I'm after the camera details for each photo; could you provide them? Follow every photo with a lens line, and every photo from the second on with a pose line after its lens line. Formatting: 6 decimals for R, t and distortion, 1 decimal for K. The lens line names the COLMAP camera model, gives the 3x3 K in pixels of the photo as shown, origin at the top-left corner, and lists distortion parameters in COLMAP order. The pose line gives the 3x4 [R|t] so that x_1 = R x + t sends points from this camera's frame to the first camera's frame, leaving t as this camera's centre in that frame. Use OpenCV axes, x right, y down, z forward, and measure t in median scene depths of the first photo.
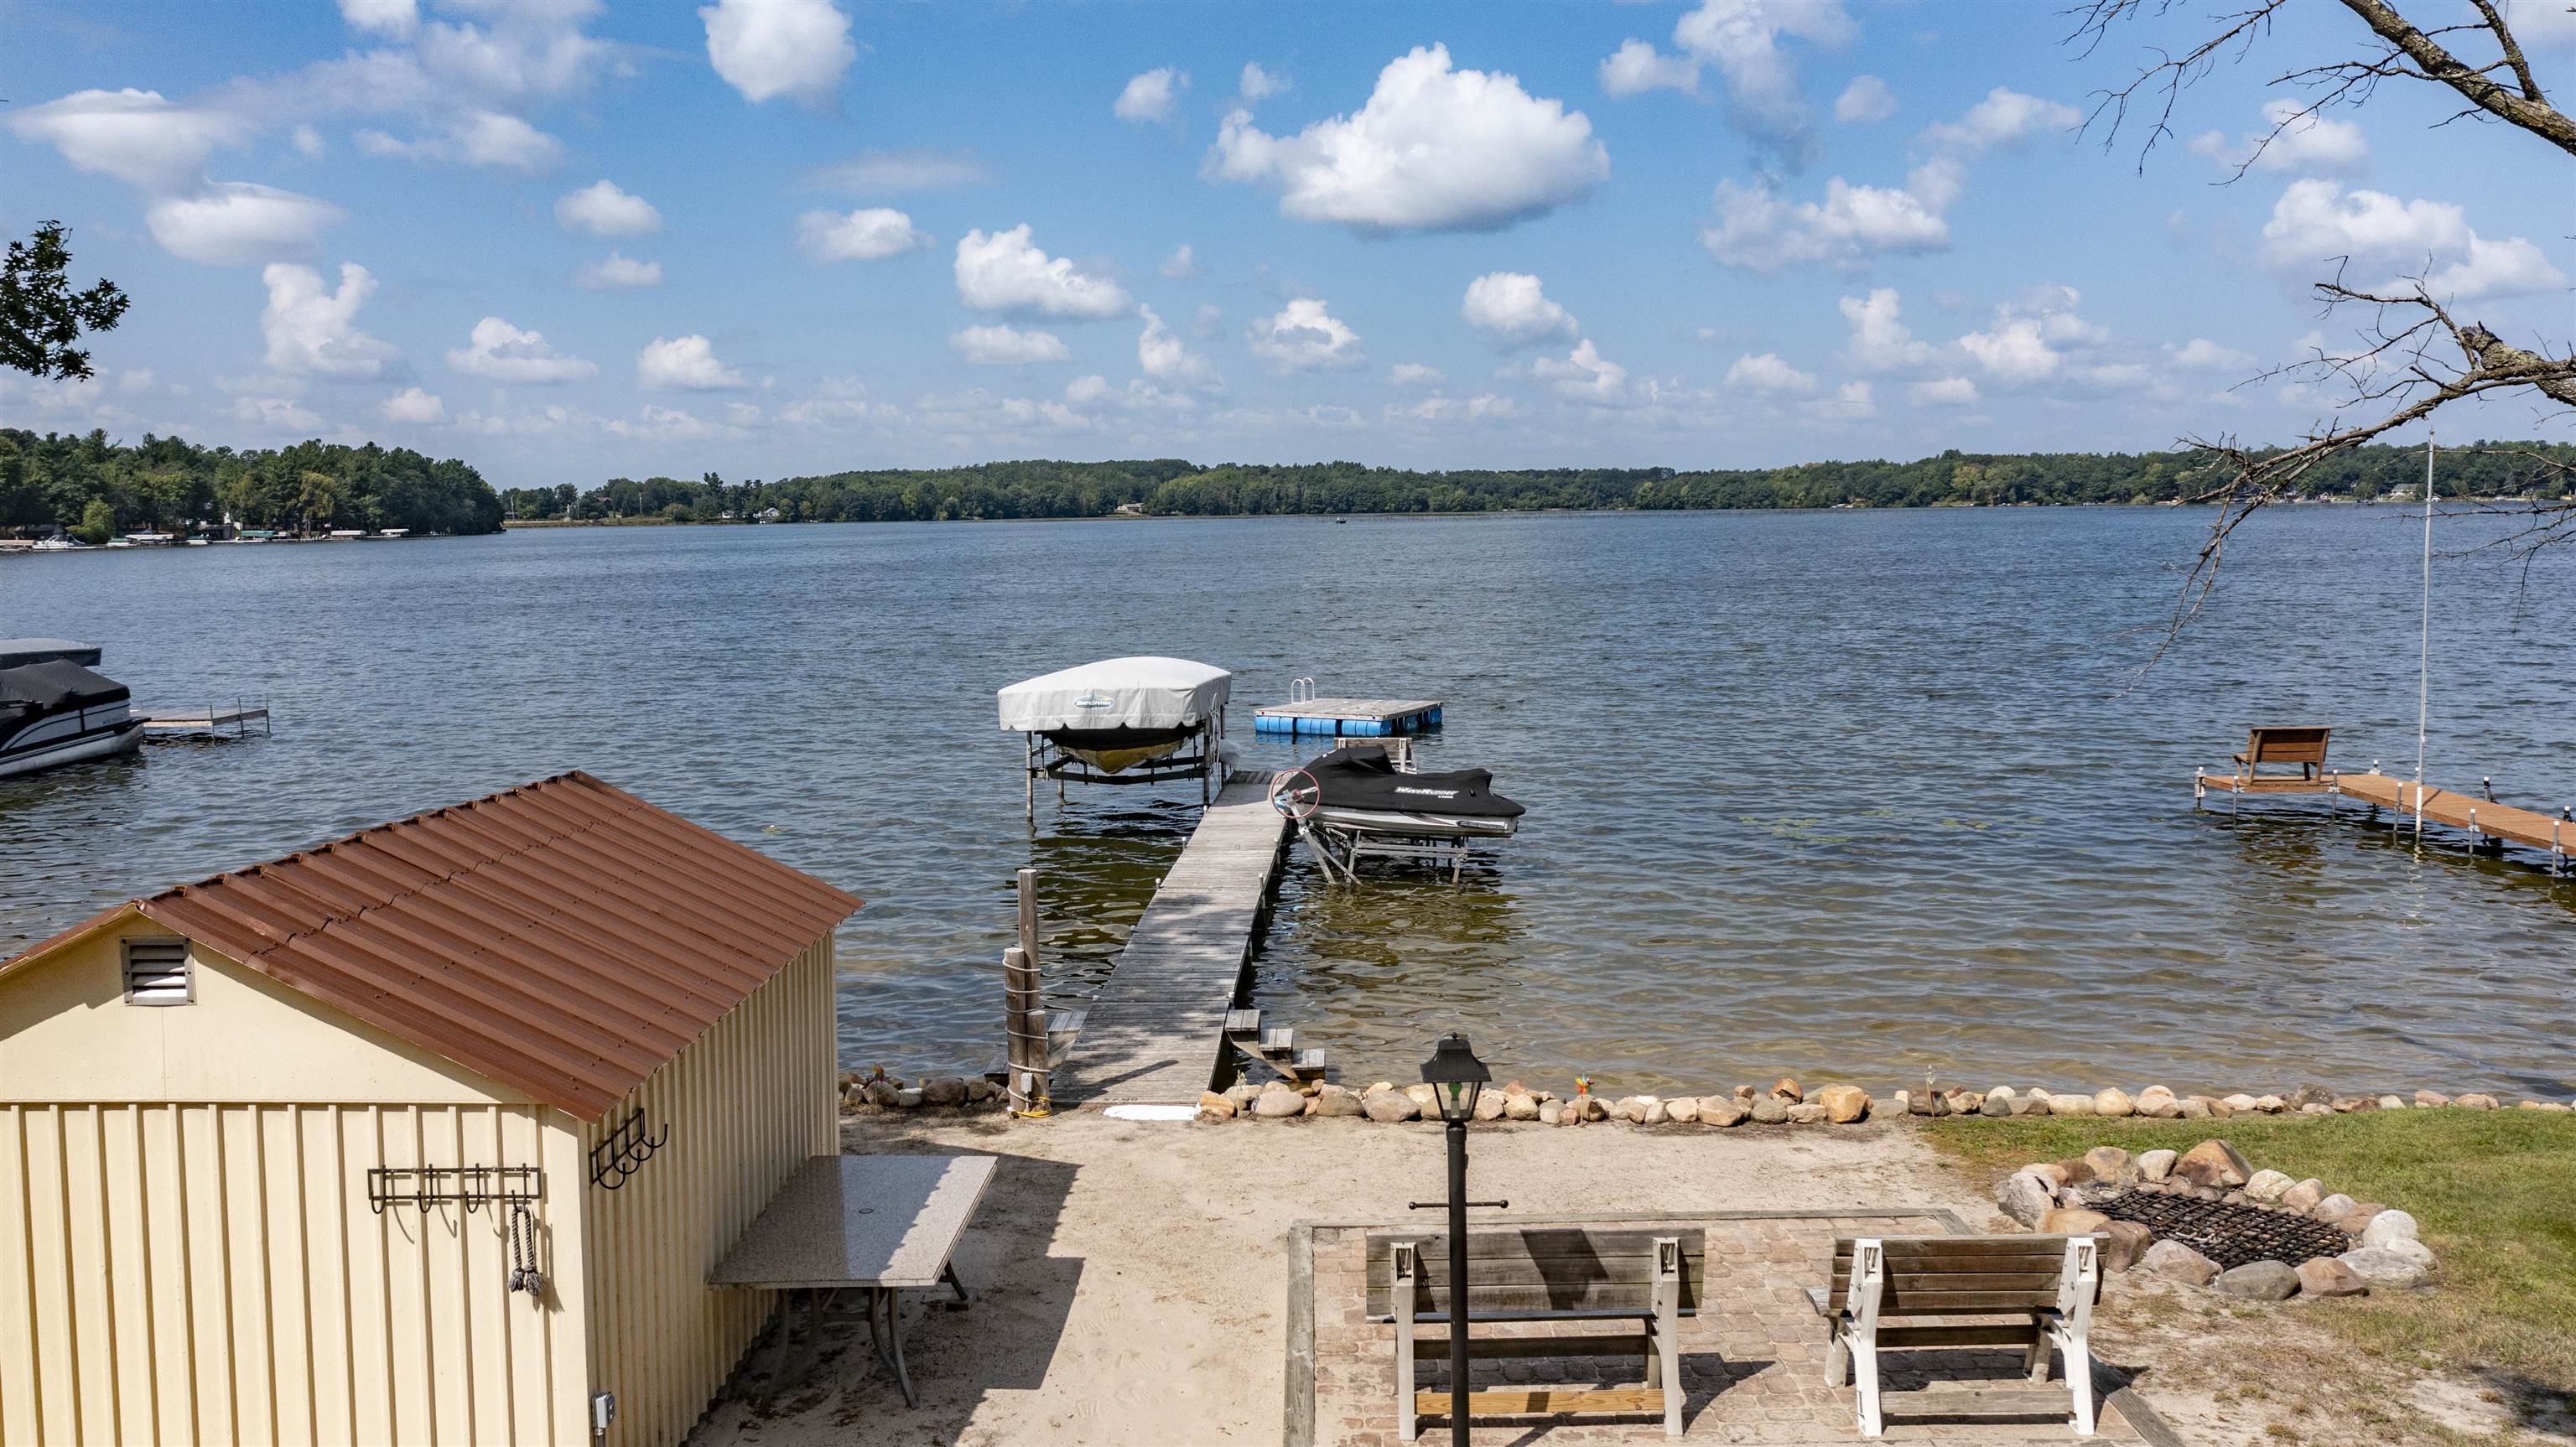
lens RADIAL K [[2022.7, 0, 1288.0], [0, 2022.7, 723.5], [0, 0, 1]] dist [-0.013551, 0.001491]
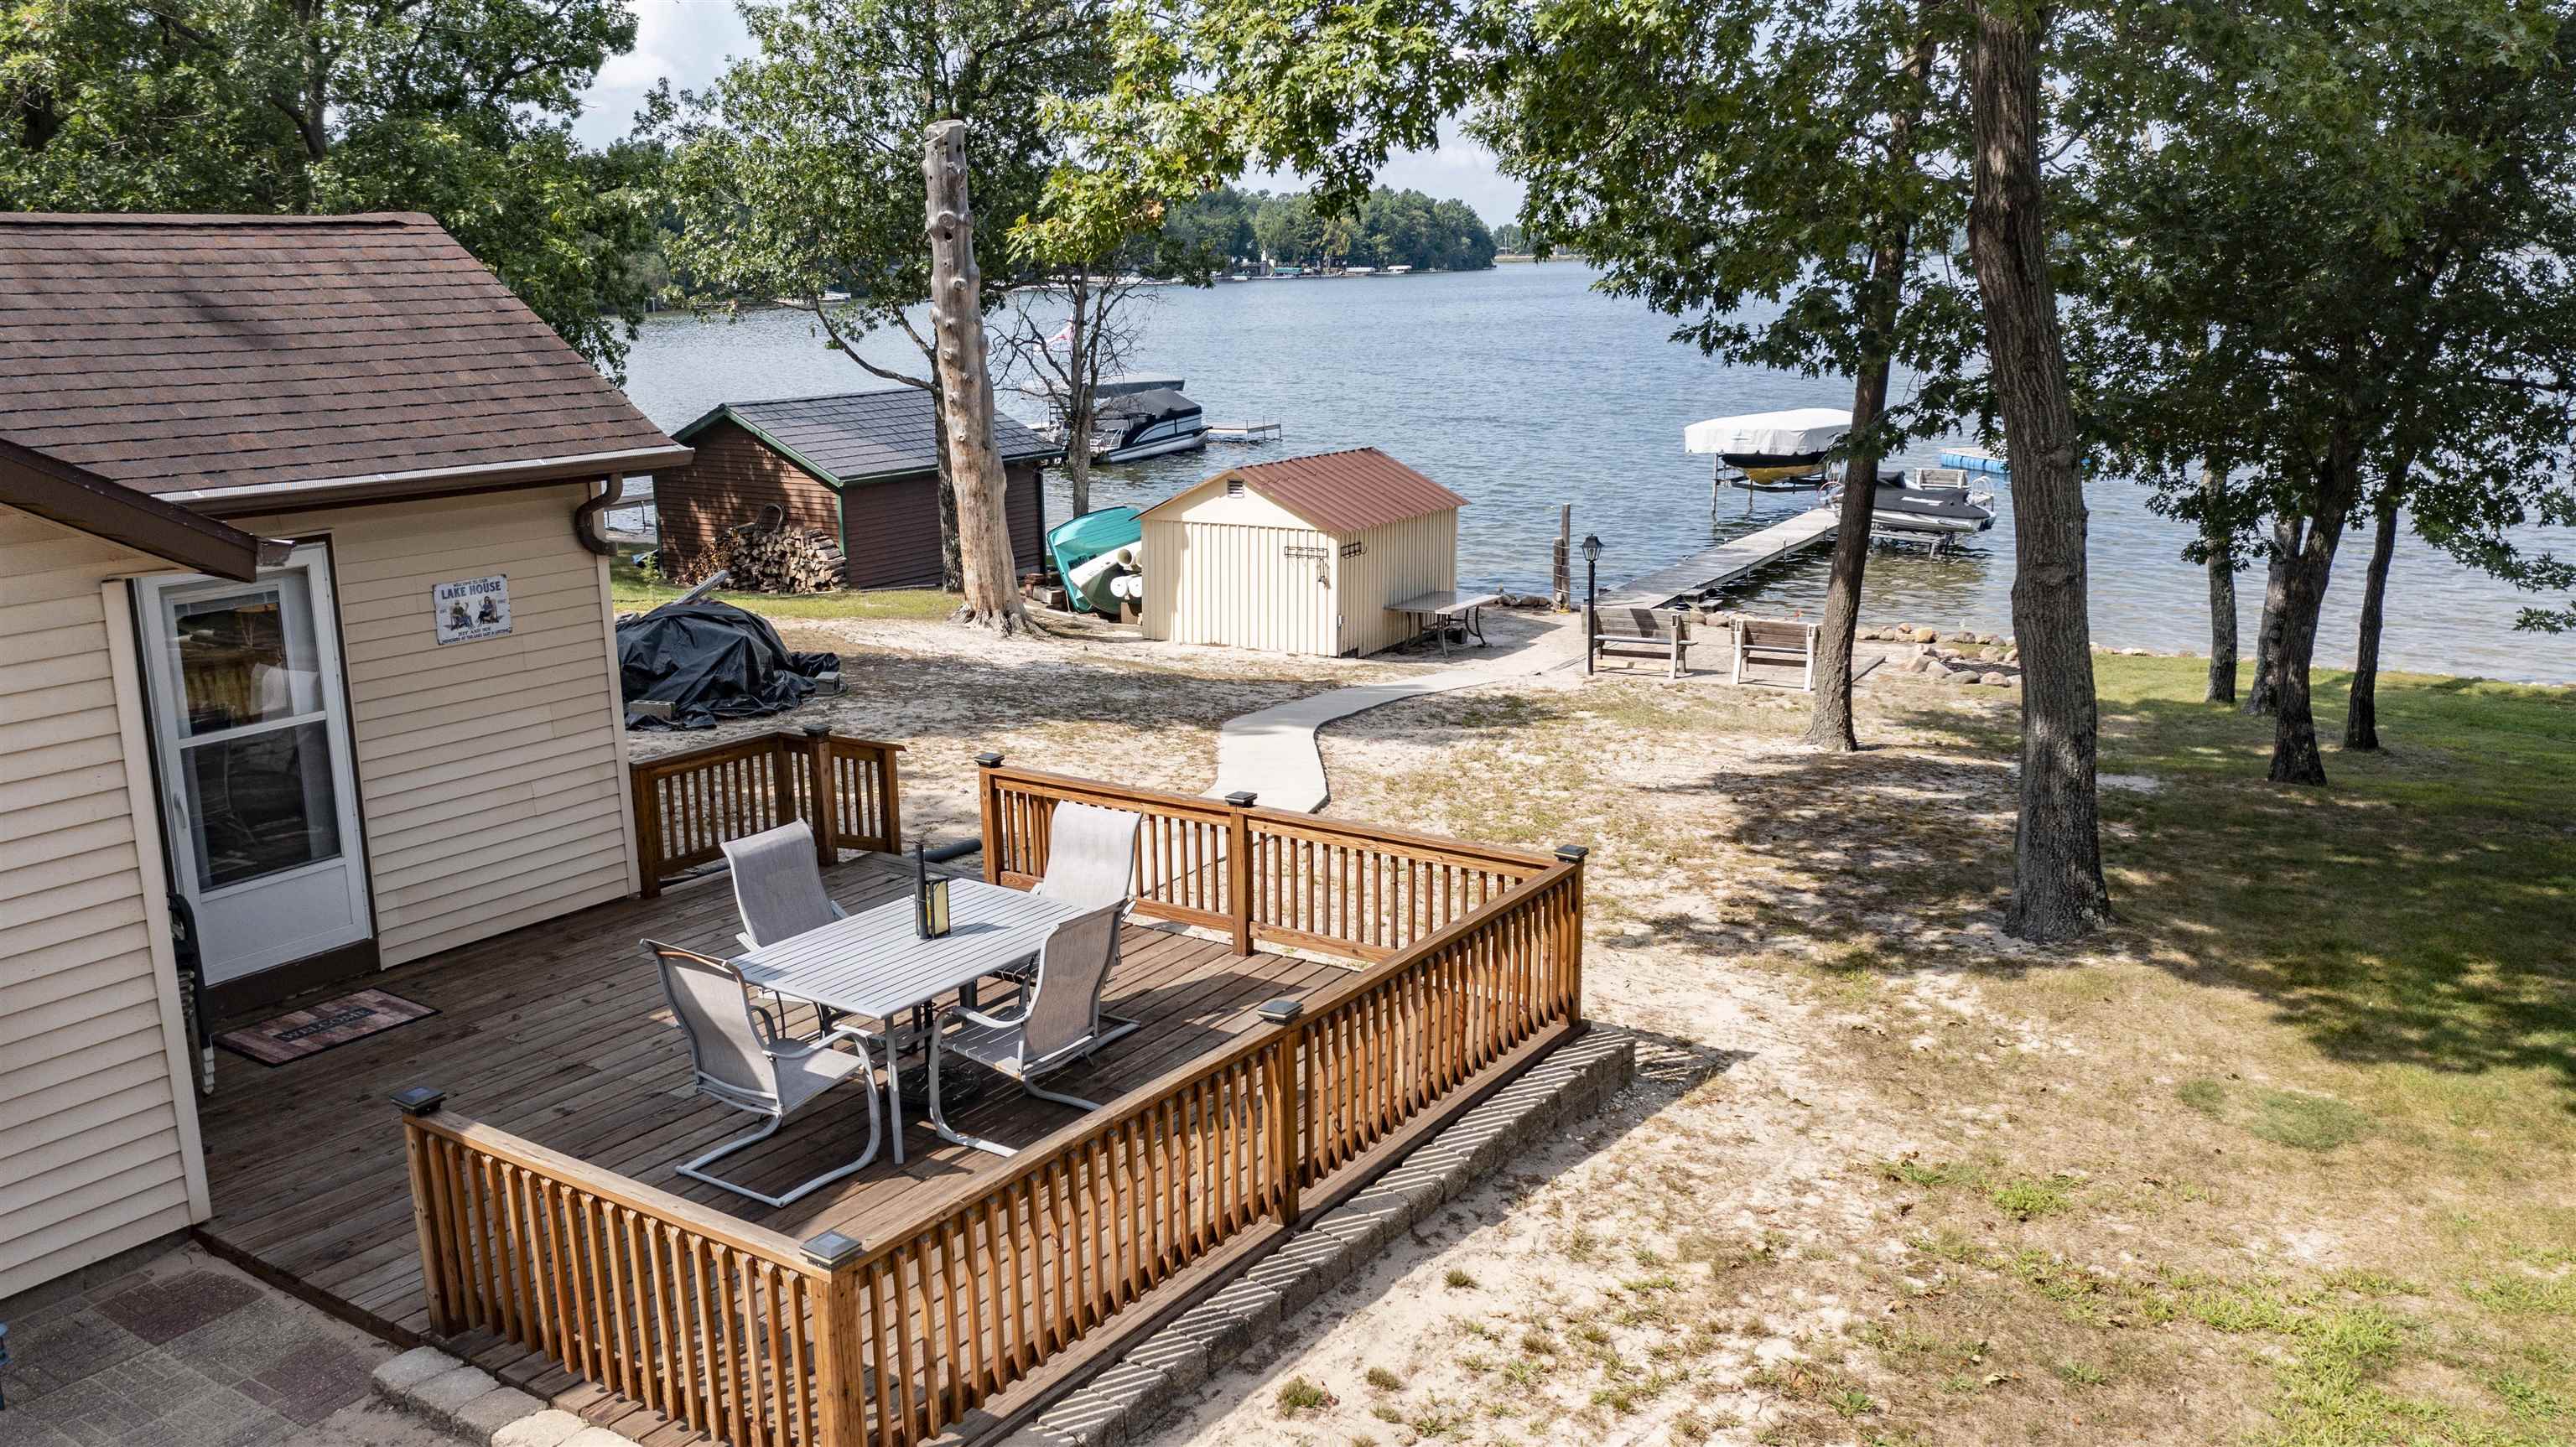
lens RADIAL K [[2022.7, 0, 1288.0], [0, 2022.7, 723.5], [0, 0, 1]] dist [-0.013551, 0.001491]
pose [[0.891132, 0.101401, -0.442268, 0.229877], [-0.043929, 0.989411, 0.138335, 0.006128], [0.451612, -0.103846, 0.886150, -0.435337]]
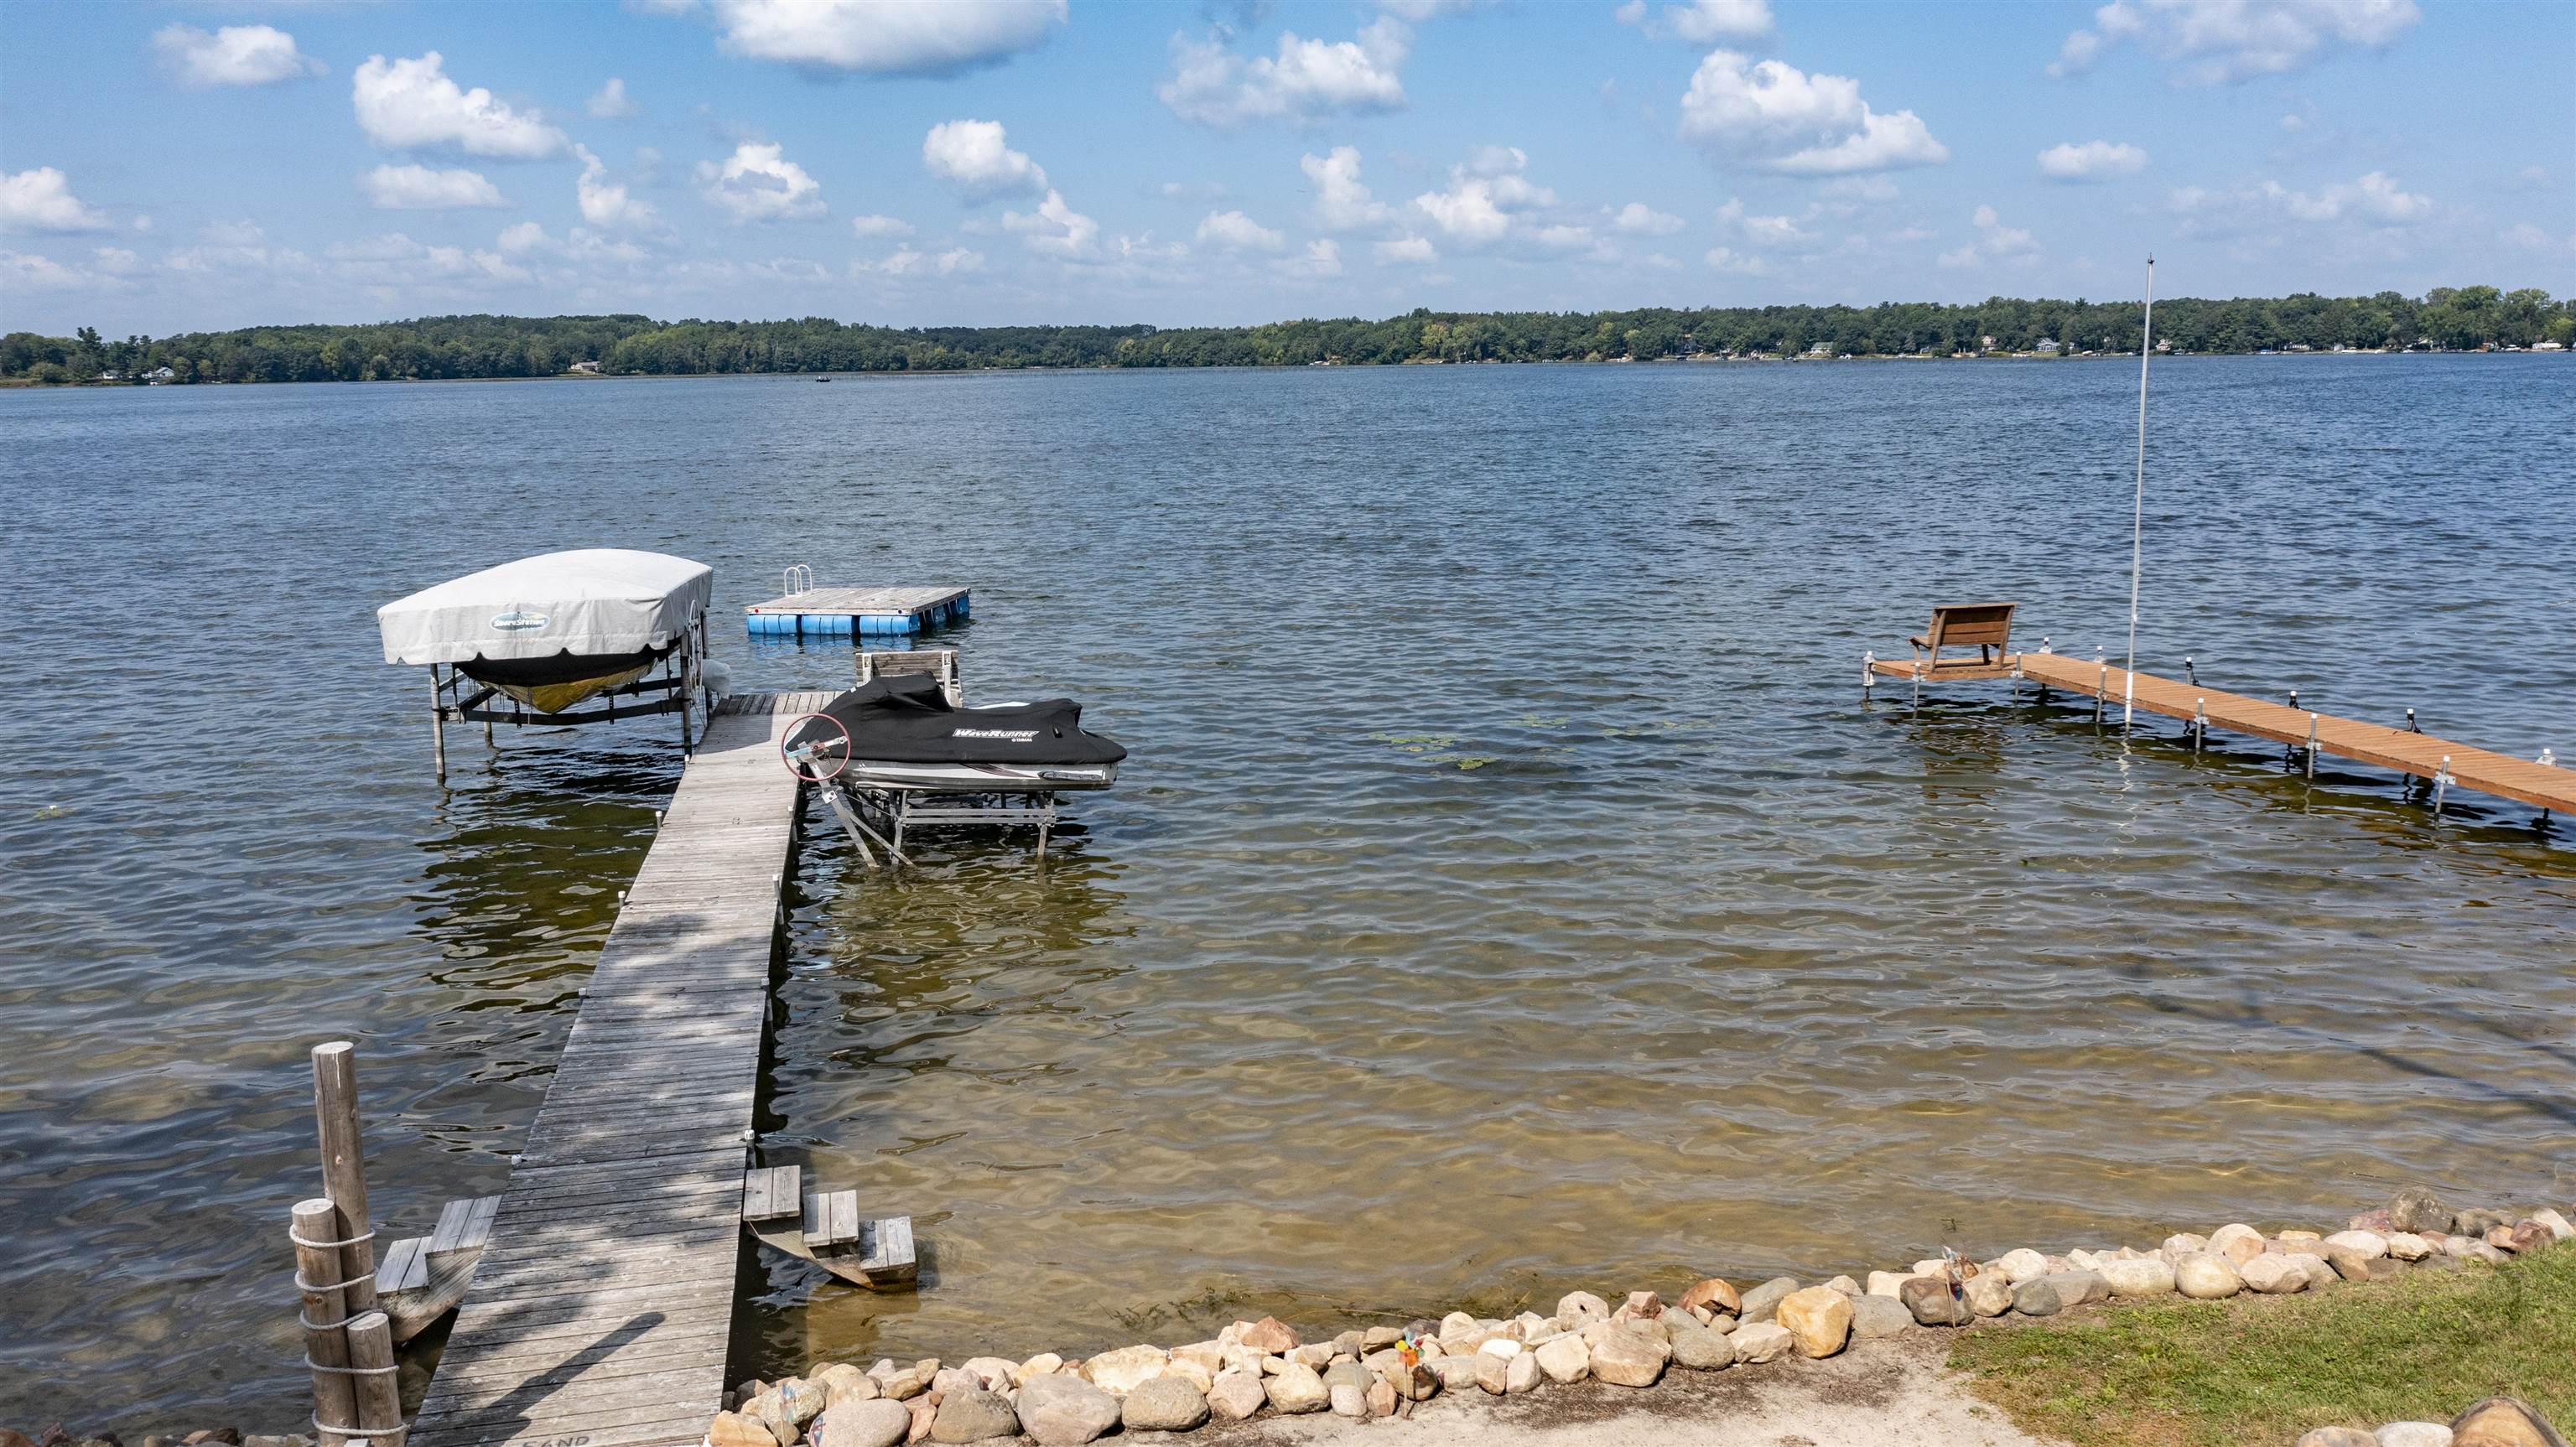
lens RADIAL K [[2022.7, 0, 1288.0], [0, 2022.7, 723.5], [0, 0, 1]] dist [-0.013551, 0.001491]
pose [[0.968254, -0.044257, 0.246017, -0.006813], [0.027233, 0.997020, 0.072179, -0.013844], [-0.248479, -0.063188, 0.966574, 0.170157]]
